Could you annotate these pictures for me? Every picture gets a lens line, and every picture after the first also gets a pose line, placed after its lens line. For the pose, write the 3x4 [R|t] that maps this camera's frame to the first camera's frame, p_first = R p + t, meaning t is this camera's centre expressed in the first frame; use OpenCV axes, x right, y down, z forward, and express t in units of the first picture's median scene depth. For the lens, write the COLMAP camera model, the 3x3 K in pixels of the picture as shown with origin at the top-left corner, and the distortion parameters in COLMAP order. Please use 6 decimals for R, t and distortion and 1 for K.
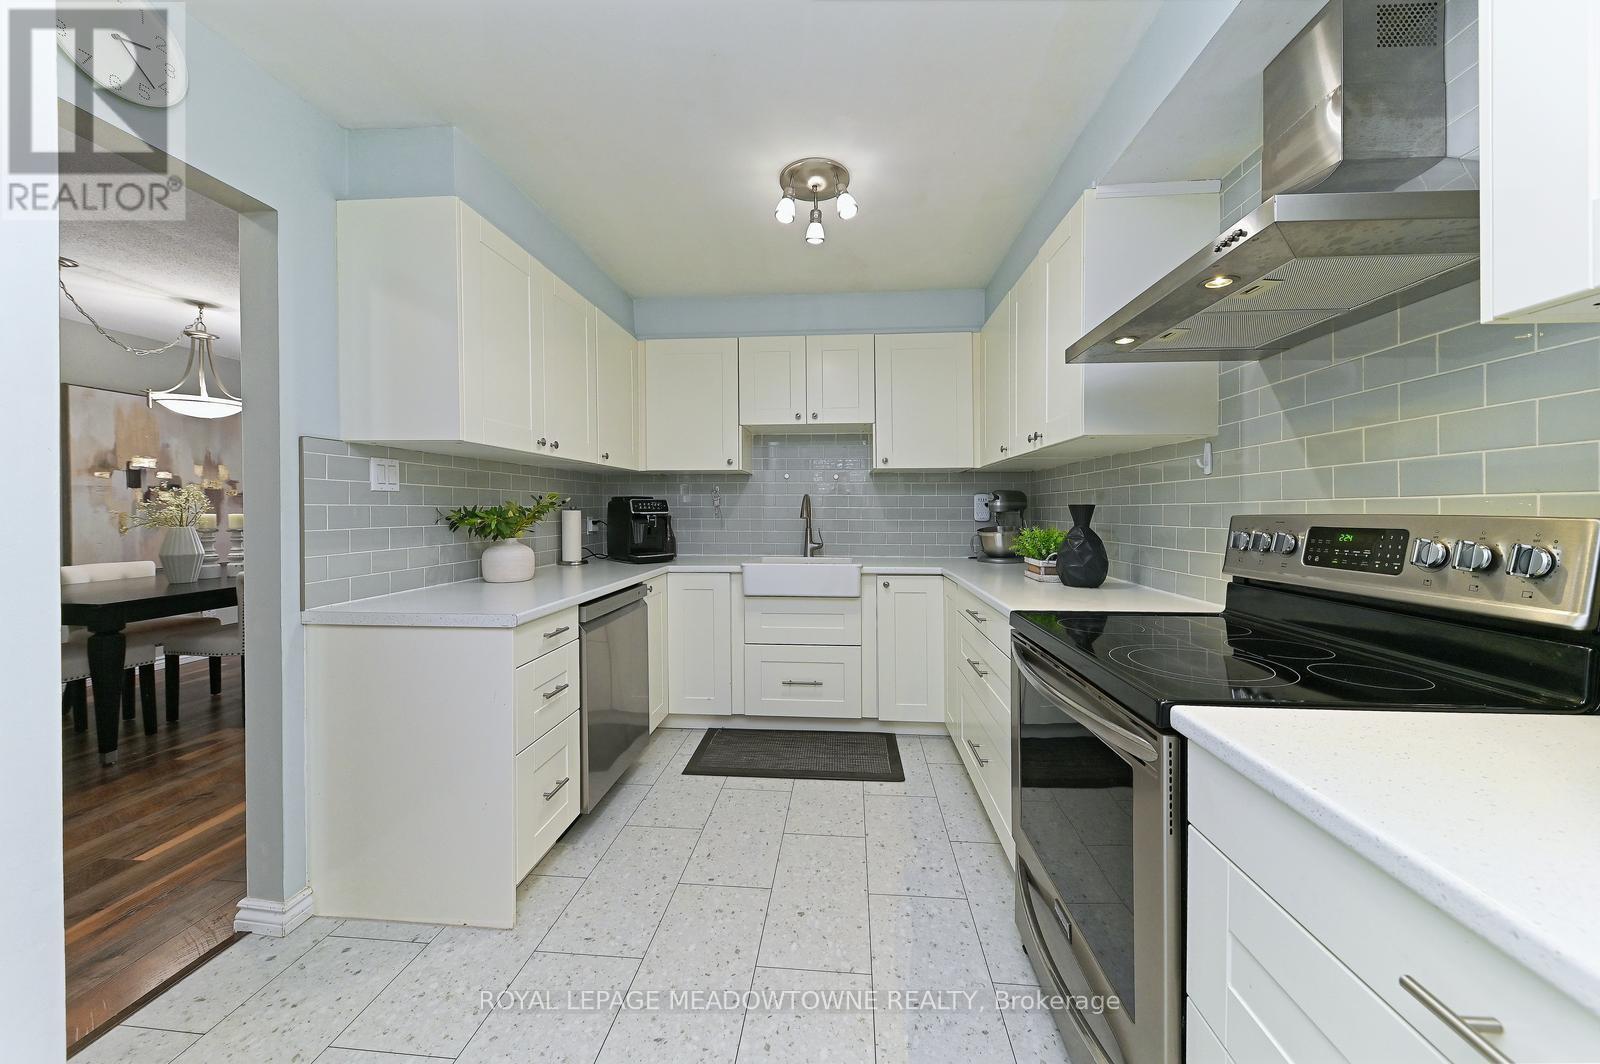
lens RADIAL K [[558.1, 0, 808.7], [0, 558.1, 520.9], [0, 0, 1]] dist [0.001358, -0.001598]
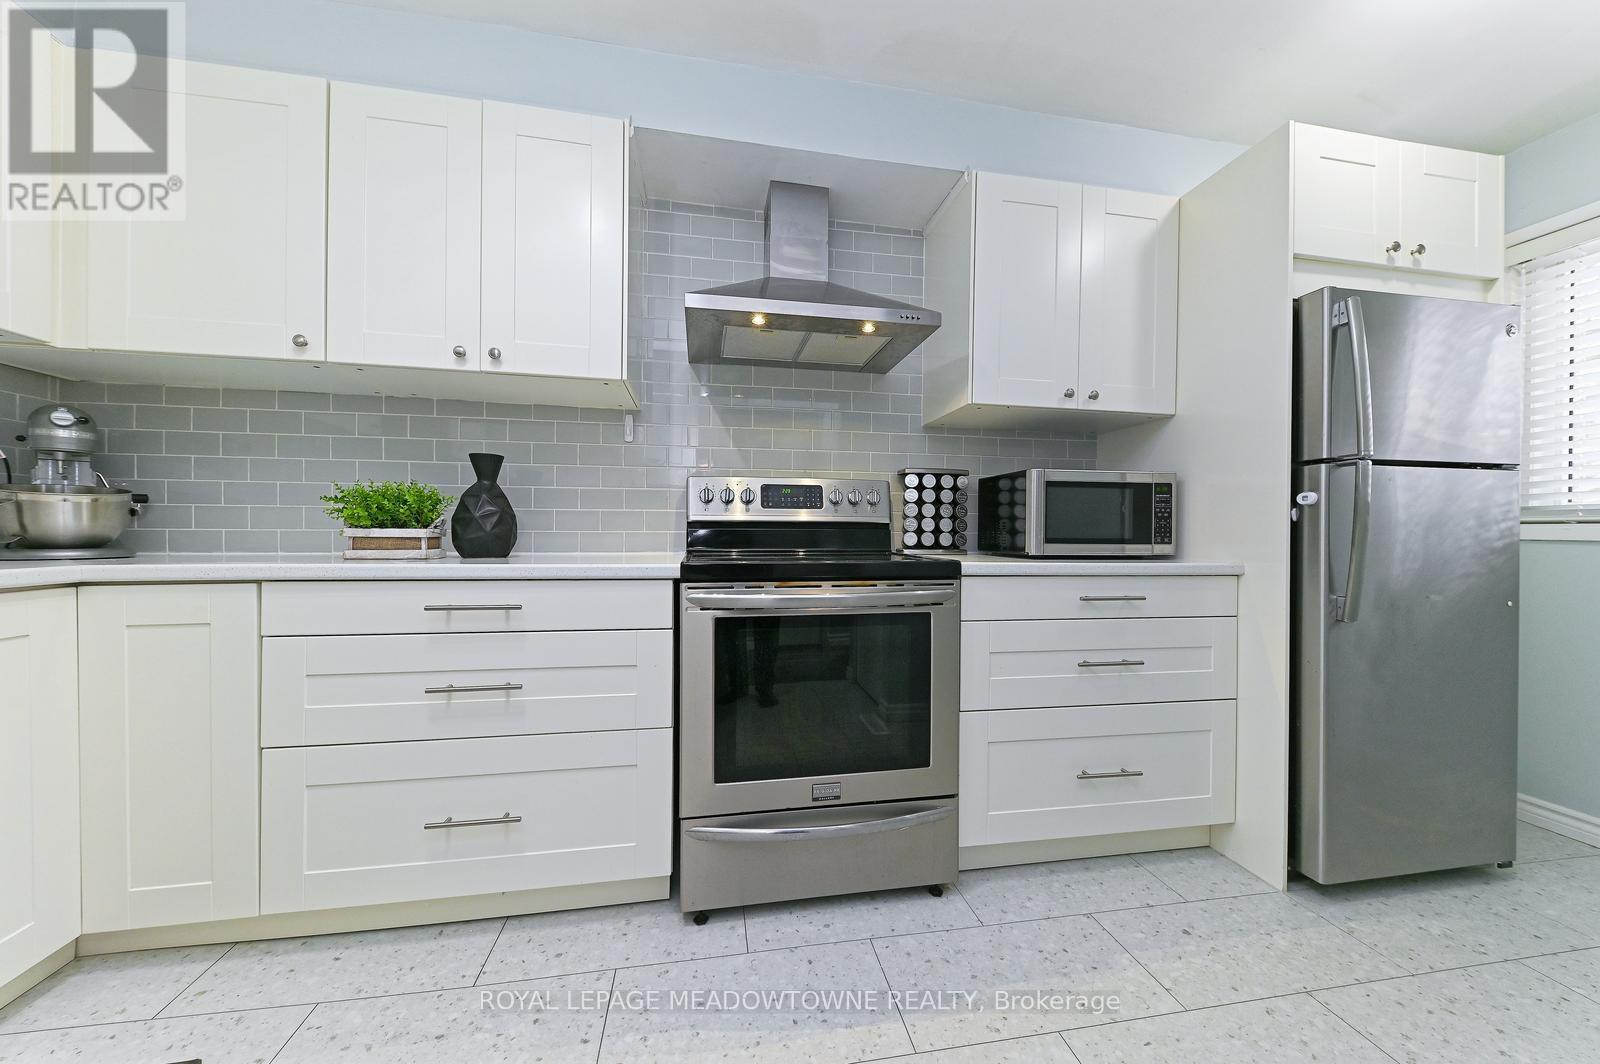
lens RADIAL K [[558.1, 0, 799.6], [0, 558.1, 538.5], [0, 0, 1]] dist [0.001358, -0.001598]
pose [[-0.256579, -0.005372, 0.966508, -0.577548], [0.014441, 0.999852, 0.009391, 0.130470], [-0.966415, 0.016367, -0.256463, 1.130603]]
